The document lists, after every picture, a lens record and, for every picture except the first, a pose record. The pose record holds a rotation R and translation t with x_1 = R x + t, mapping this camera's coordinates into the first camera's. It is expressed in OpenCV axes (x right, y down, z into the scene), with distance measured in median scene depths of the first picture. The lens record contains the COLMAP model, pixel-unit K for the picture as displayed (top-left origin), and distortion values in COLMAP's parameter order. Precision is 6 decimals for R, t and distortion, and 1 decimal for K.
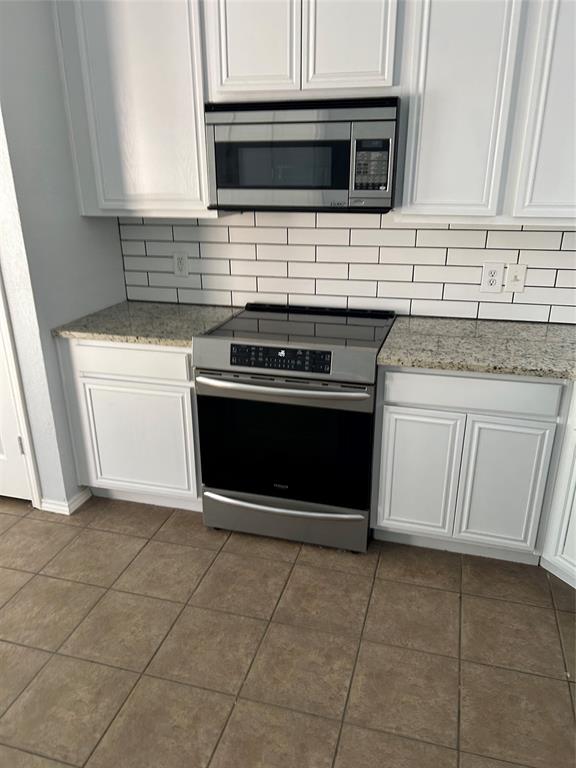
lens RADIAL K [[570.7, 0, 287.0], [0, 570.7, 388.2], [0, 0, 1]] dist [0.041841, -0.054193]
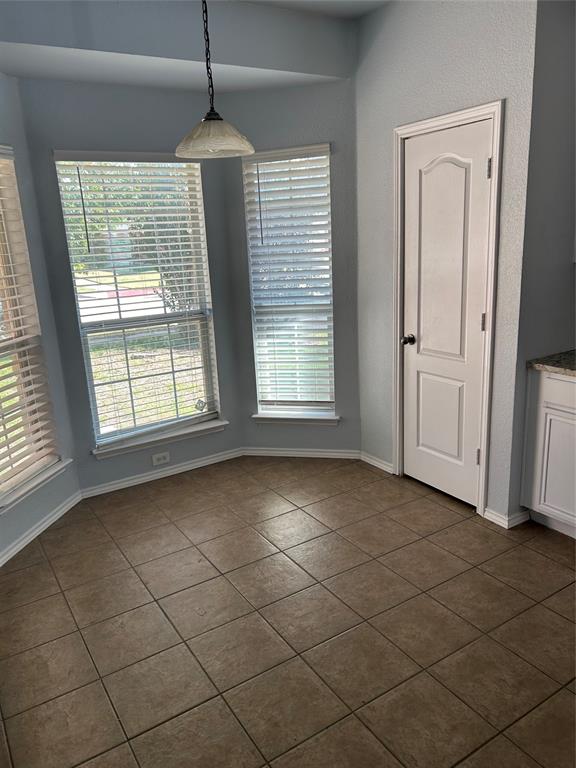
lens RADIAL K [[570.7, 0, 290.1], [0, 570.7, 388.1], [0, 0, 1]] dist [0.041841, -0.054193]
pose [[0.746090, 0.147096, -0.649394, -0.018168], [-0.197343, 0.980323, -0.004673, 0.055335], [0.635928, 0.131639, 0.760438, -0.177000]]
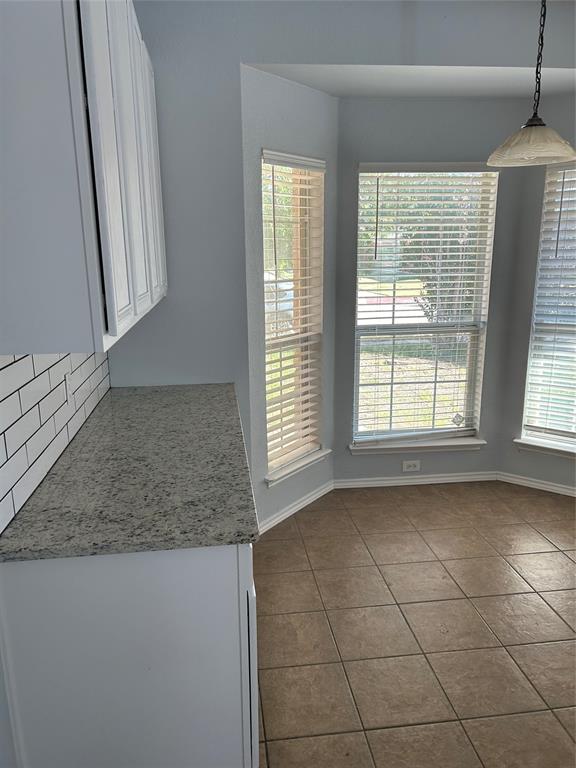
lens RADIAL K [[570.7, 0, 280.7], [0, 570.7, 387.5], [0, 0, 1]] dist [0.041841, -0.054193]
pose [[0.381389, 0.216786, -0.898636, -0.045697], [-0.318798, 0.943321, 0.092265, 0.075404], [0.867704, 0.251295, 0.428884, -0.230666]]
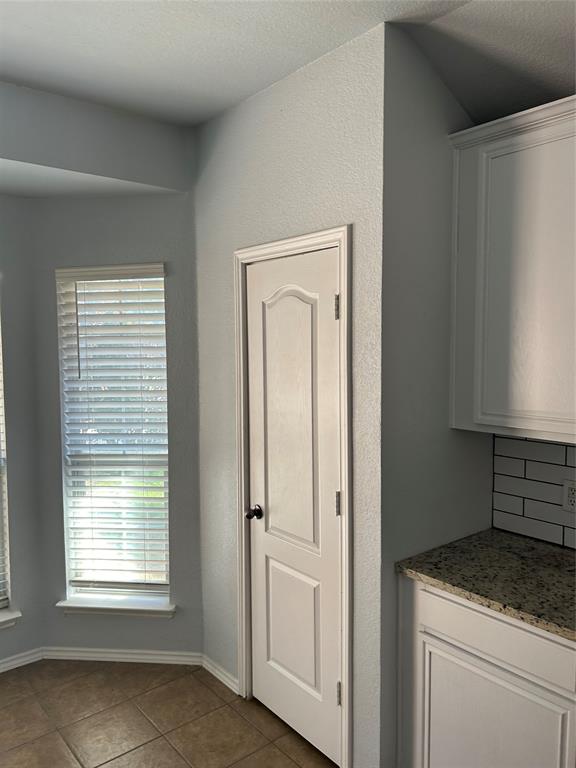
lens RADIAL K [[570.7, 0, 283.6], [0, 570.7, 379.3], [0, 0, 1]] dist [0.041841, -0.054193]
pose [[0.819579, 0.040830, -0.571510, -0.099261], [-0.206131, 0.951684, -0.227613, -0.154159], [0.534603, 0.304353, 0.788396, 0.222892]]
